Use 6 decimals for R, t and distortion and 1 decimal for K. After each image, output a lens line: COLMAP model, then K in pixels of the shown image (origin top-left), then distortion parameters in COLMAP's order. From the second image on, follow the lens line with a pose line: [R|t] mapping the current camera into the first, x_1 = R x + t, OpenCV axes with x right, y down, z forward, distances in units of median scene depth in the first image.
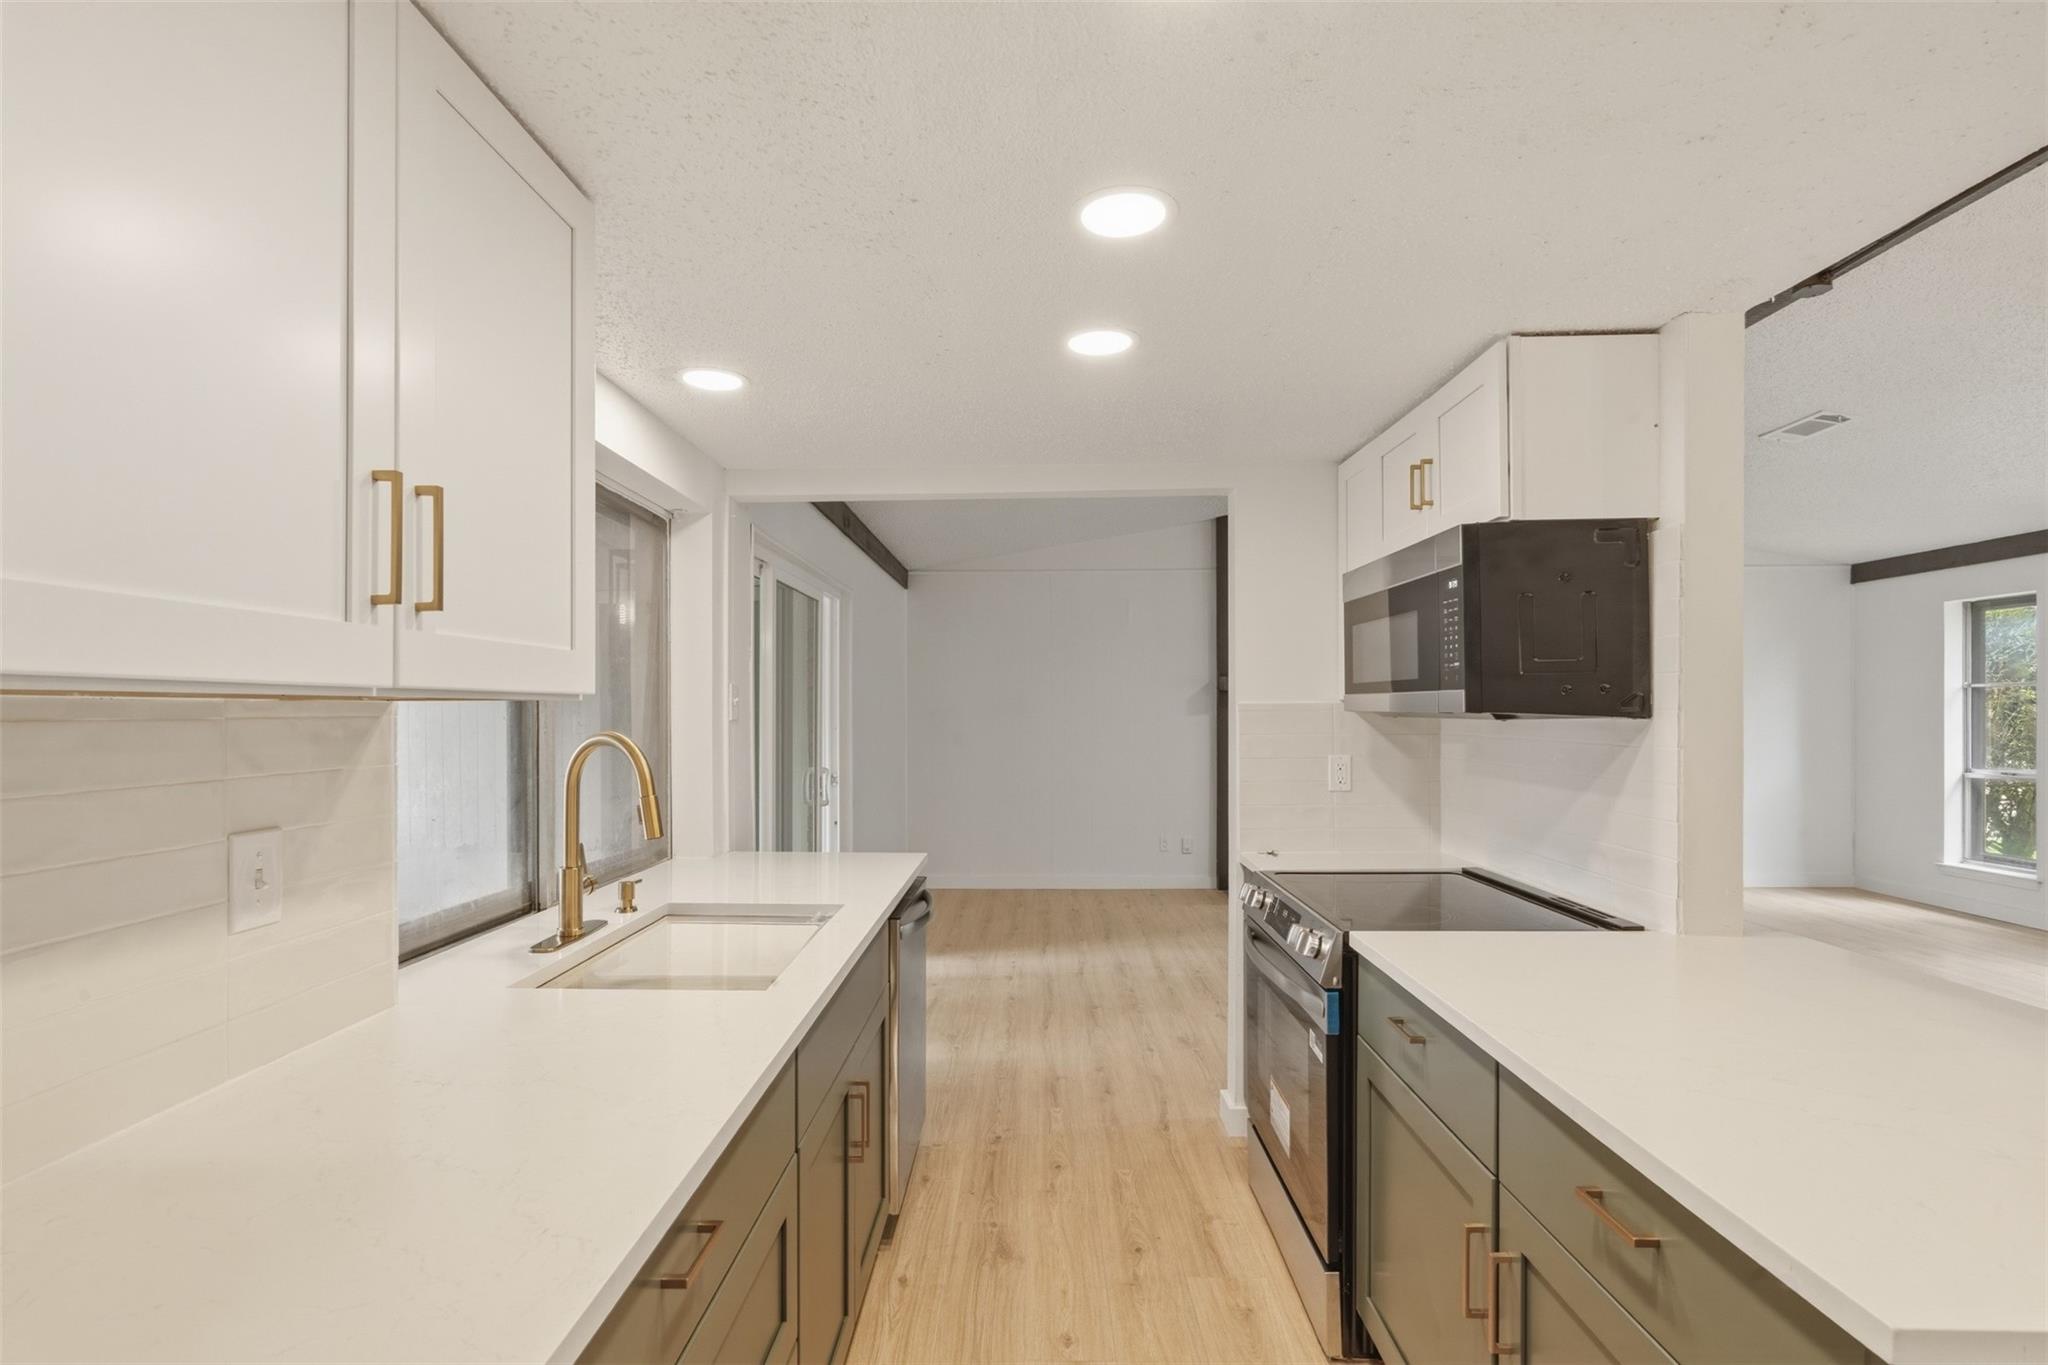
lens RADIAL K [[952.8, 0, 1020.2], [0, 952.8, 701.5], [0, 0, 1]] dist [-0.021370, 0.000265]
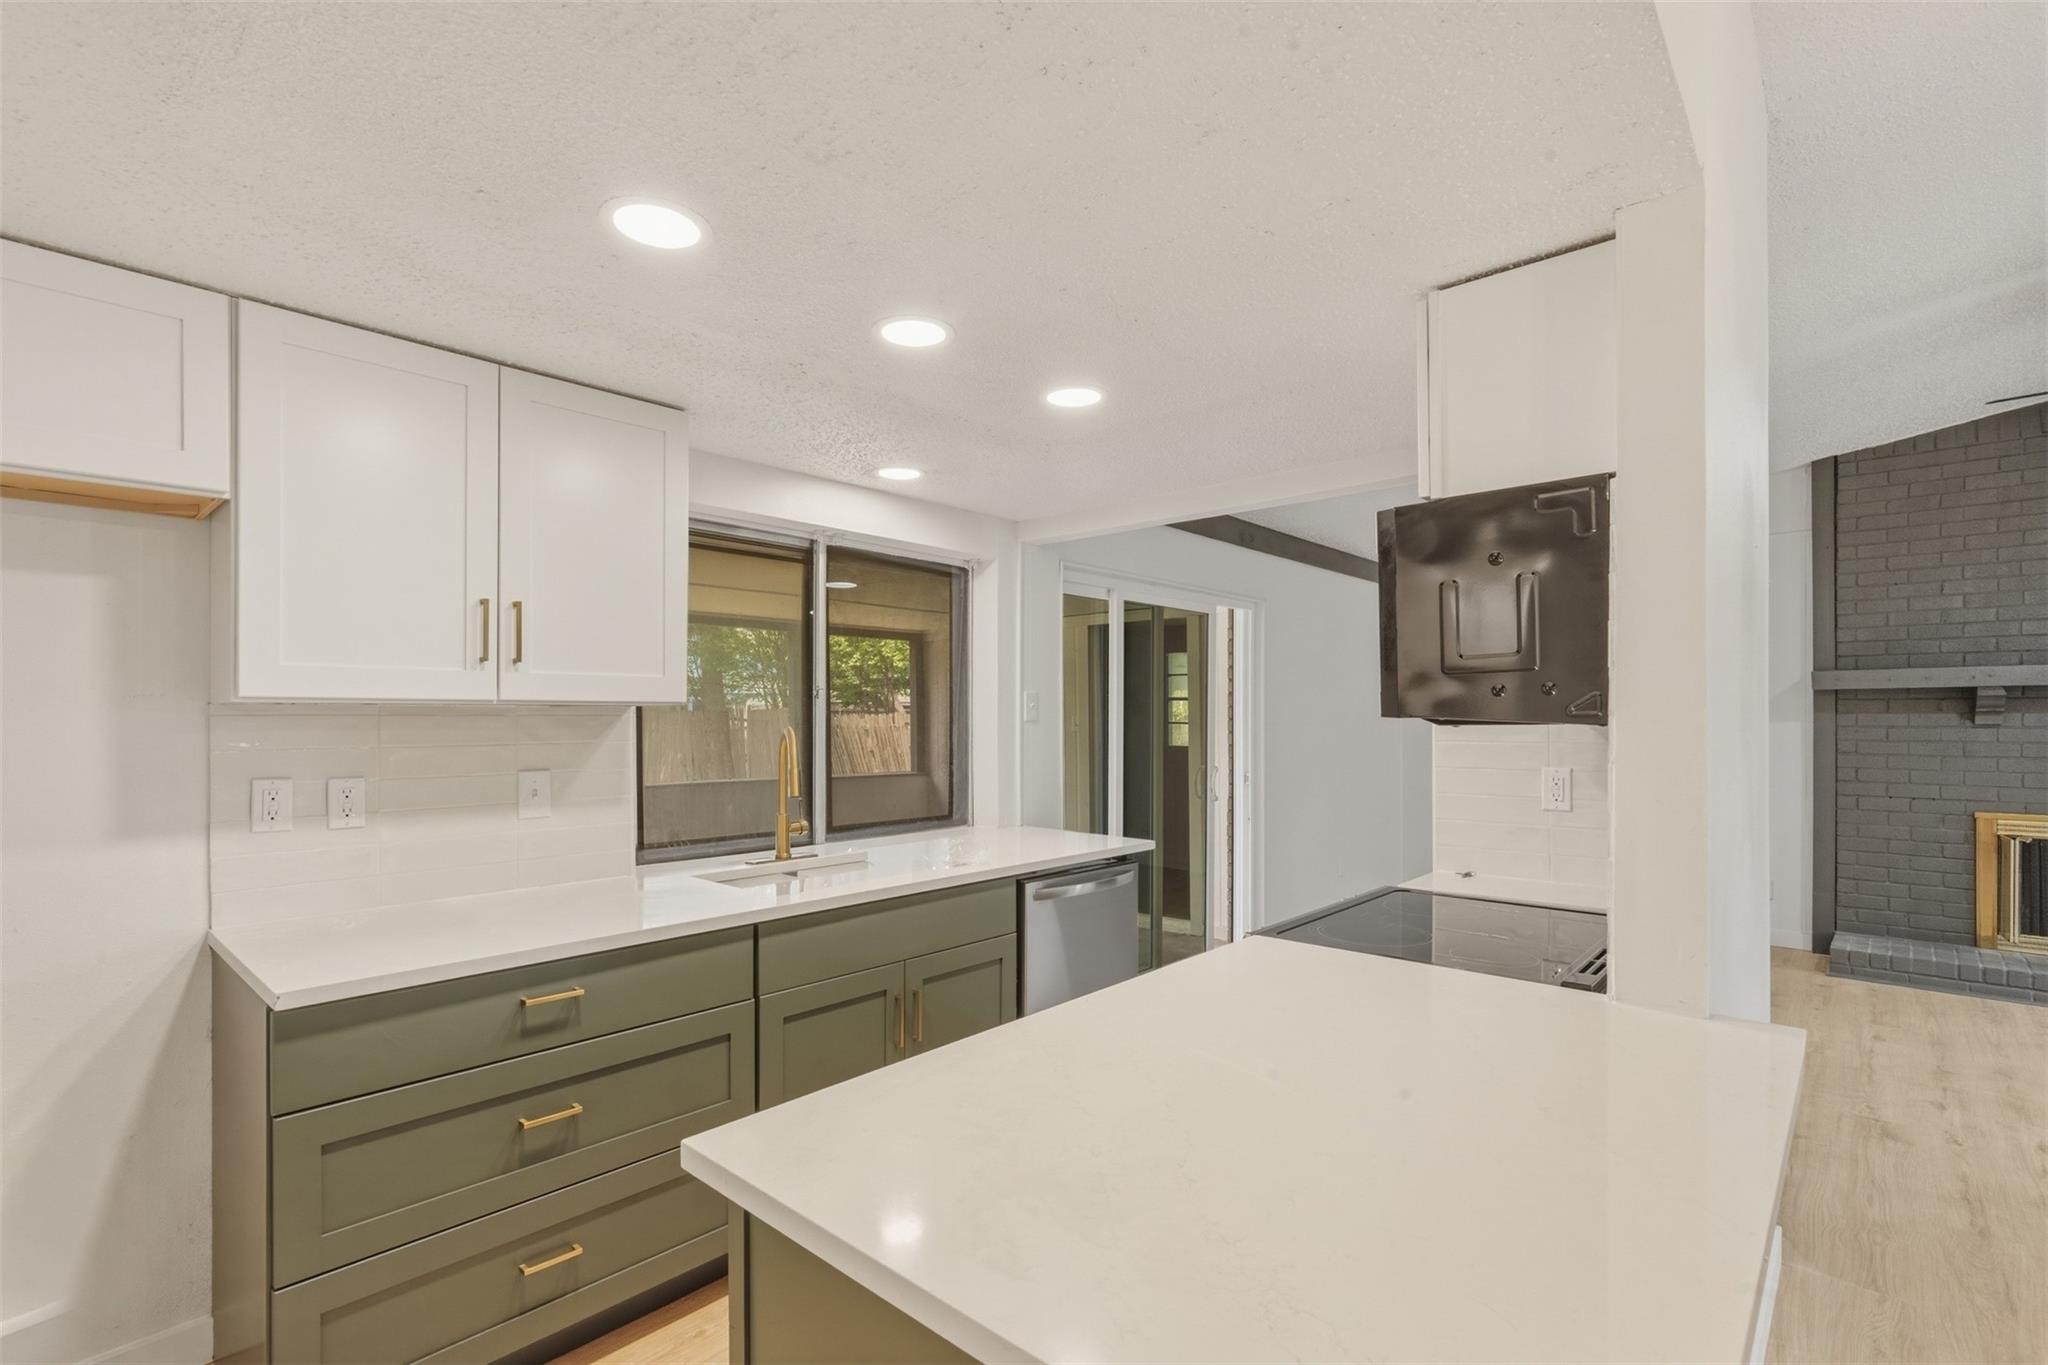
lens RADIAL K [[952.8, 0, 1020.2], [0, 952.8, 701.5], [0, 0, 1]] dist [-0.021370, 0.000265]
pose [[0.763917, -0.004987, -0.645295, 0.802661], [0.001956, 0.999983, -0.005413, 0.001092], [0.645311, 0.002873, 0.763914, 0.071266]]
